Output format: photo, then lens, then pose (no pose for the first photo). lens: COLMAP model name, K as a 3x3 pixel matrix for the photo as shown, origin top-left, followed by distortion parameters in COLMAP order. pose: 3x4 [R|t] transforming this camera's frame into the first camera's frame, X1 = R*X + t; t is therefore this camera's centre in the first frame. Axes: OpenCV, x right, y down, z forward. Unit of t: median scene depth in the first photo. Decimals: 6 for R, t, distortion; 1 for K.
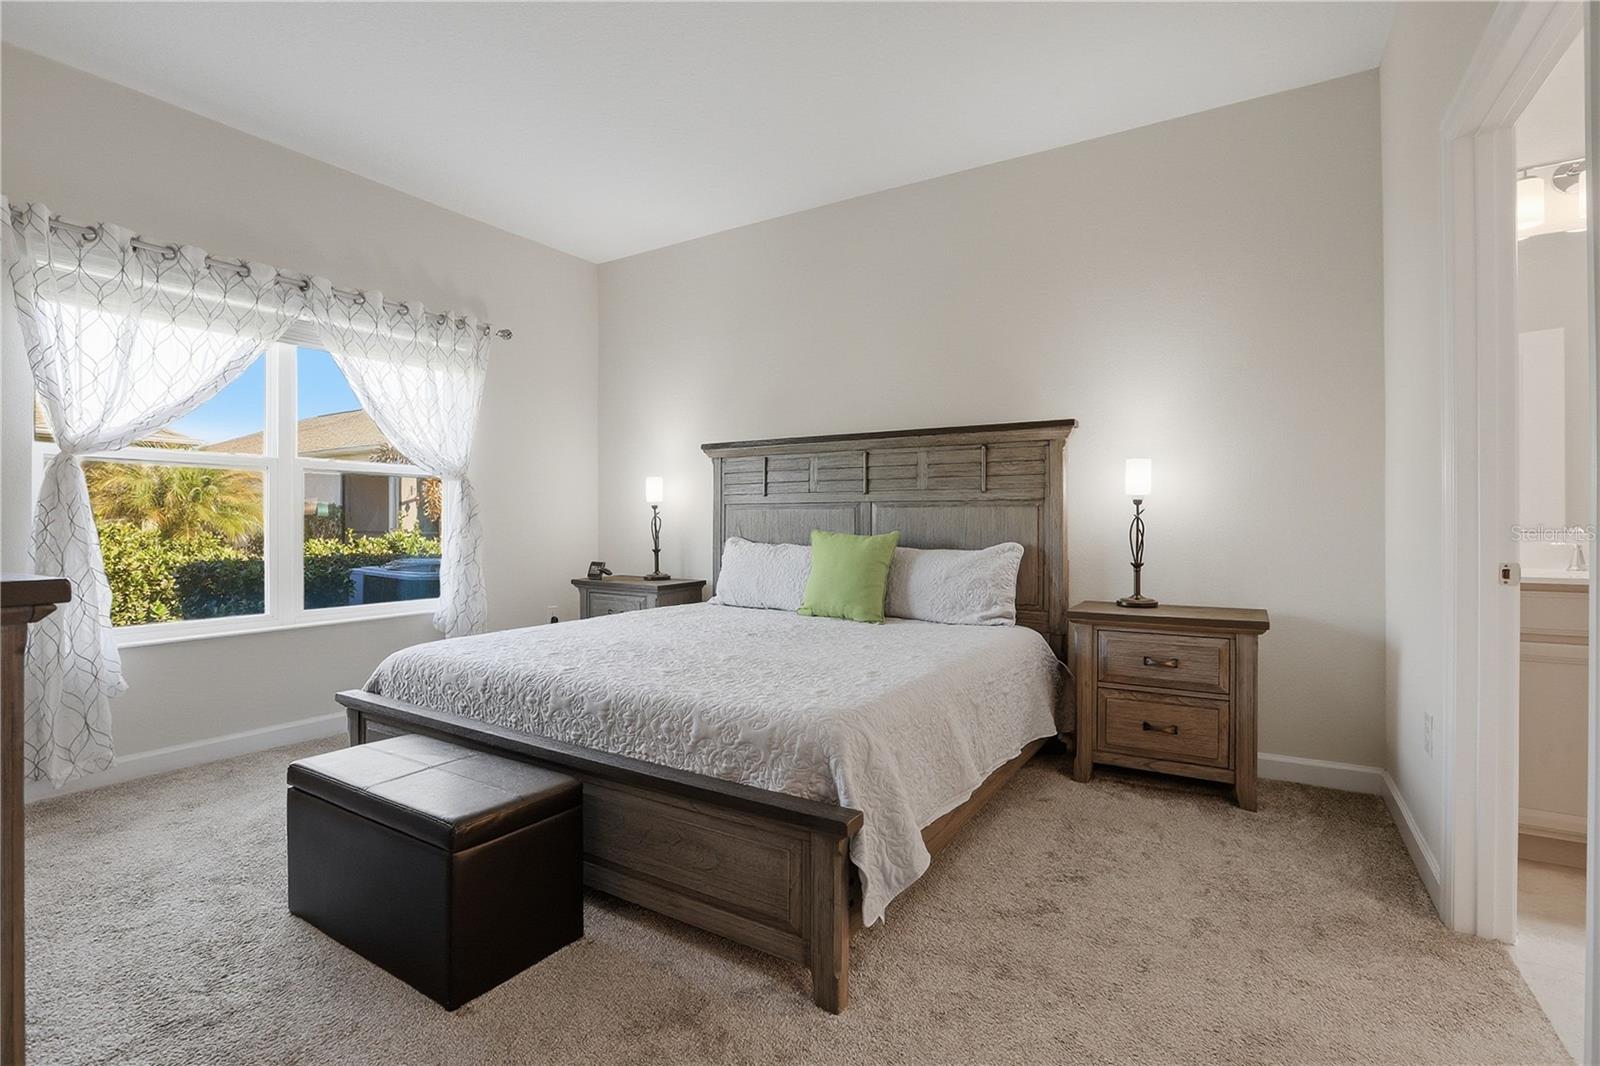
lens RADIAL K [[731.2, 0, 791.7], [0, 731.2, 525.3], [0, 0, 1]] dist [-0.037936, 0.009714]
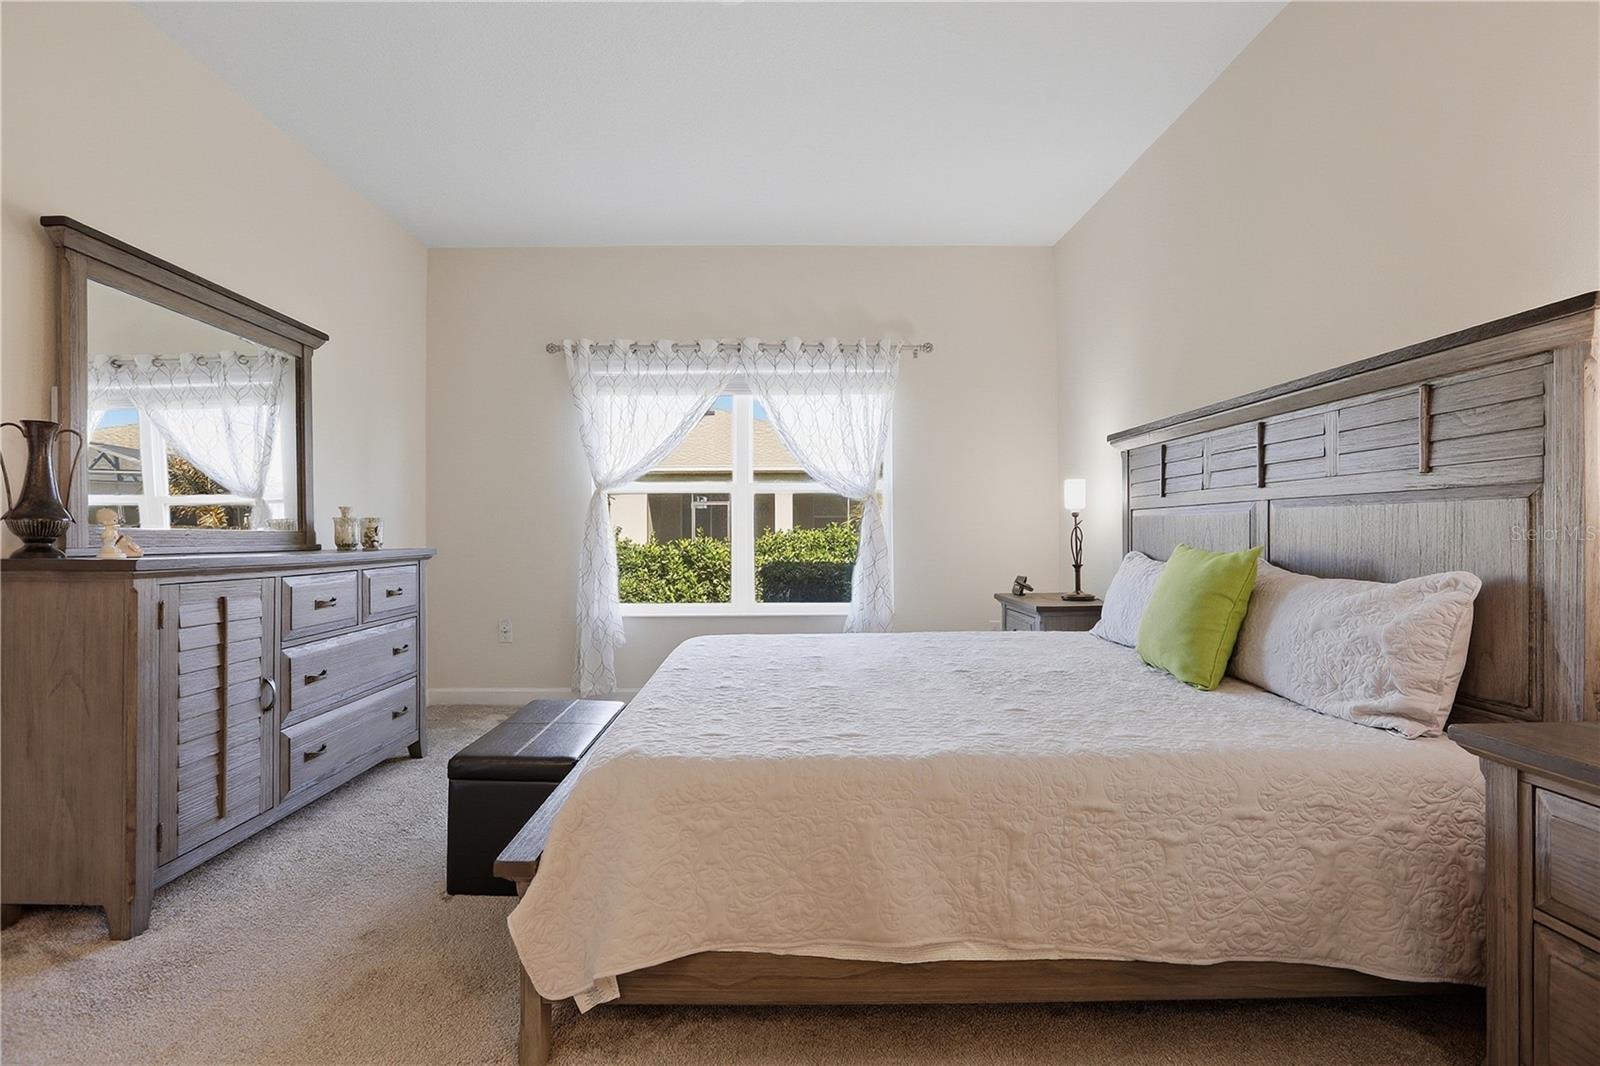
lens RADIAL K [[731.2, 0, 786.6], [0, 731.2, 530.9], [0, 0, 1]] dist [-0.037936, 0.009714]
pose [[0.558546, -0.003344, -0.829467, 0.444315], [-0.001782, 0.999985, -0.005231, -0.000875], [0.829472, 0.004400, 0.558531, 0.344084]]
